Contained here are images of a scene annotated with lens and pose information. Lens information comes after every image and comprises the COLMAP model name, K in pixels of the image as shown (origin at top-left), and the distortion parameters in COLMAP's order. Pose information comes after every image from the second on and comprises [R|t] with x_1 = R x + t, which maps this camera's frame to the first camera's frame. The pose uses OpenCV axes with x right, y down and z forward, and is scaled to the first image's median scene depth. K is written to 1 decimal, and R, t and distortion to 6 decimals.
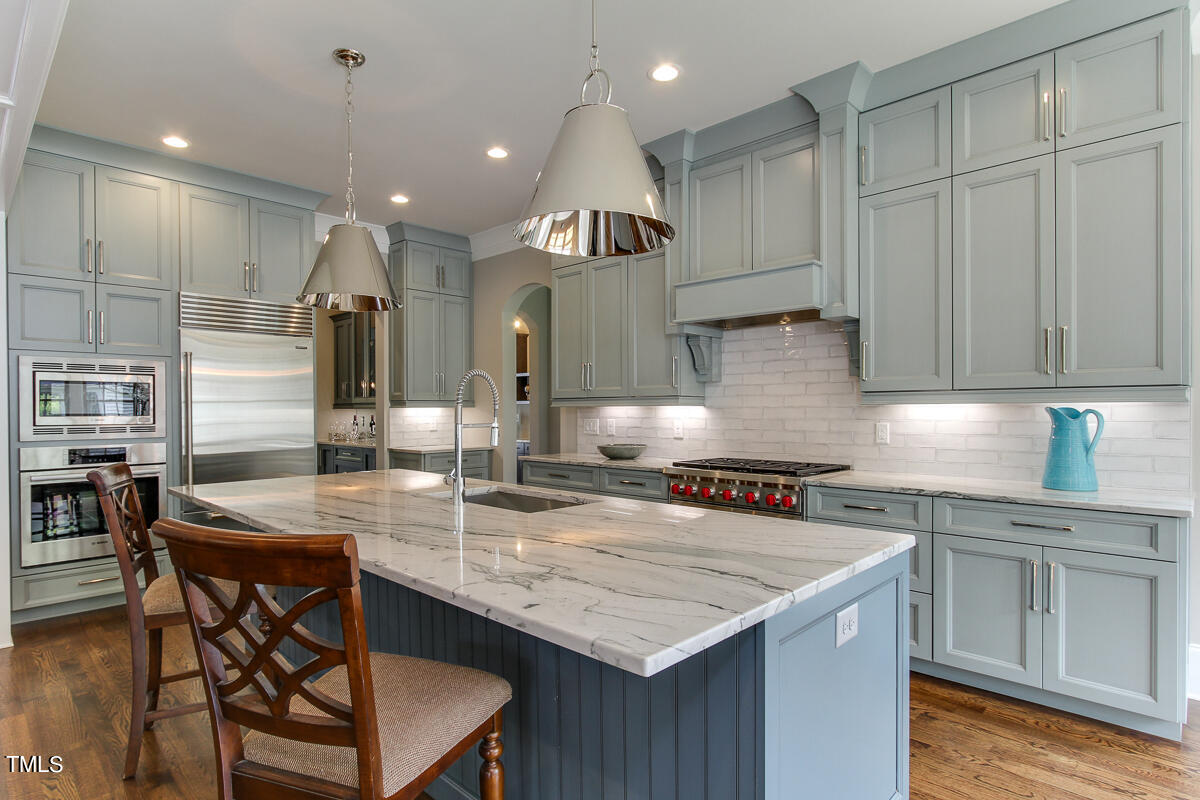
lens RADIAL K [[631.8, 0, 592.0], [0, 631.8, 411.3], [0, 0, 1]] dist [-0.004103, -0.001087]
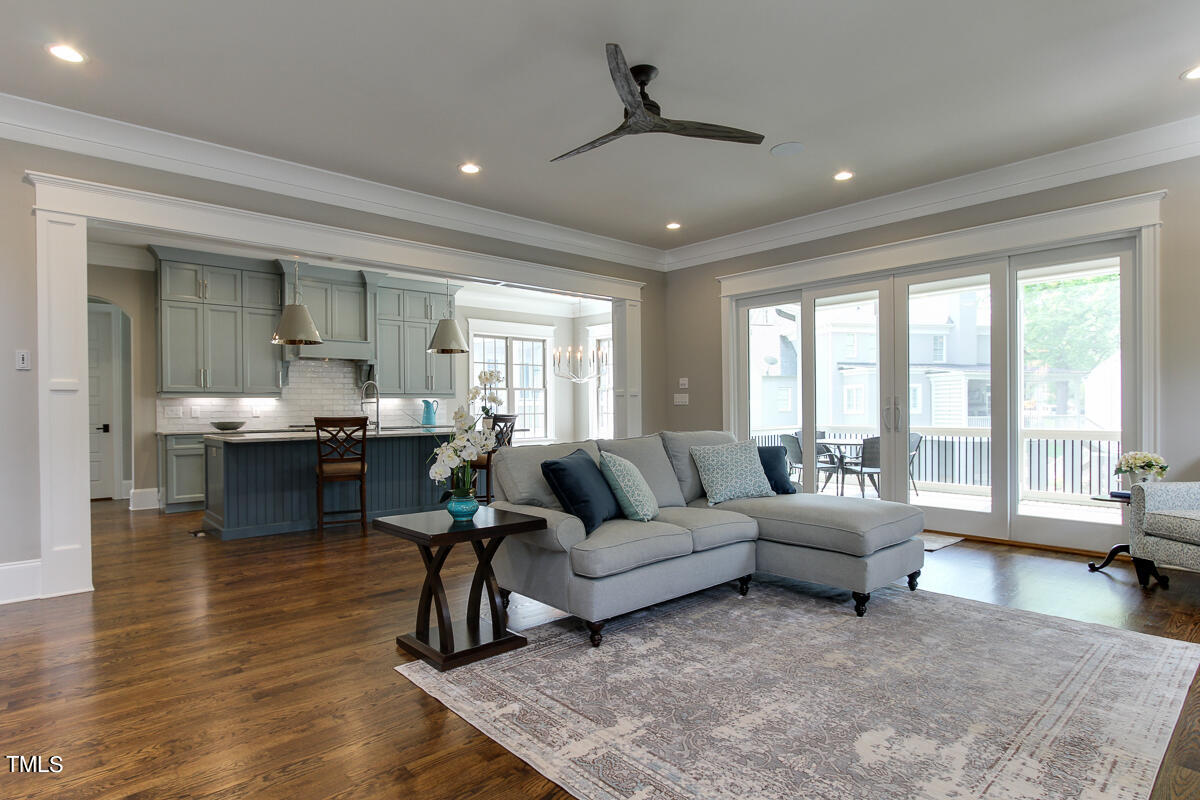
lens RADIAL K [[631.8, 0, 592.0], [0, 631.8, 411.3], [0, 0, 1]] dist [-0.004103, -0.001087]
pose [[0.064695, -0.000829, 0.997905, -1.739617], [0.015751, 0.999876, -0.000190, 0.047835], [-0.997781, 0.015730, 0.064700, -0.043261]]
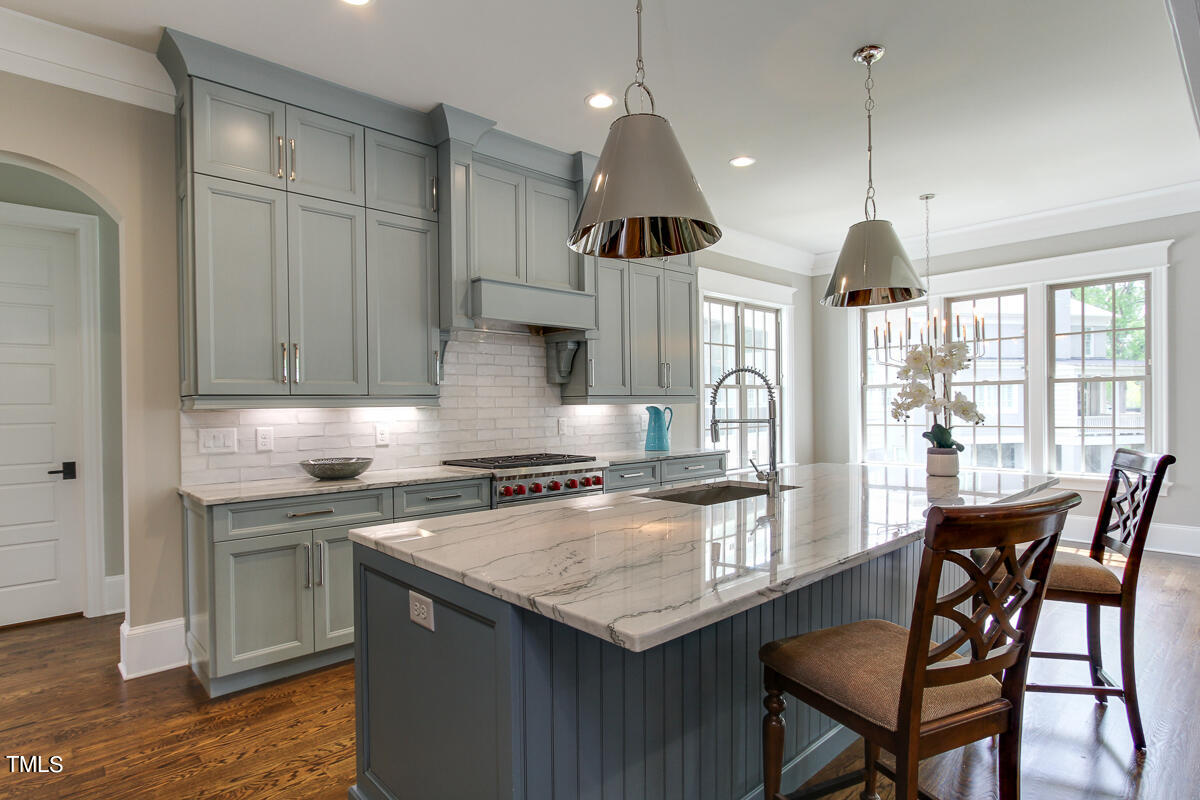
lens RADIAL K [[631.8, 0, 592.0], [0, 631.8, 411.3], [0, 0, 1]] dist [-0.004103, -0.001087]
pose [[0.055818, -0.003788, 0.998434, -0.774624], [0.019533, 0.999806, 0.002701, 0.000326], [-0.998250, 0.019352, 0.055881, 0.760417]]
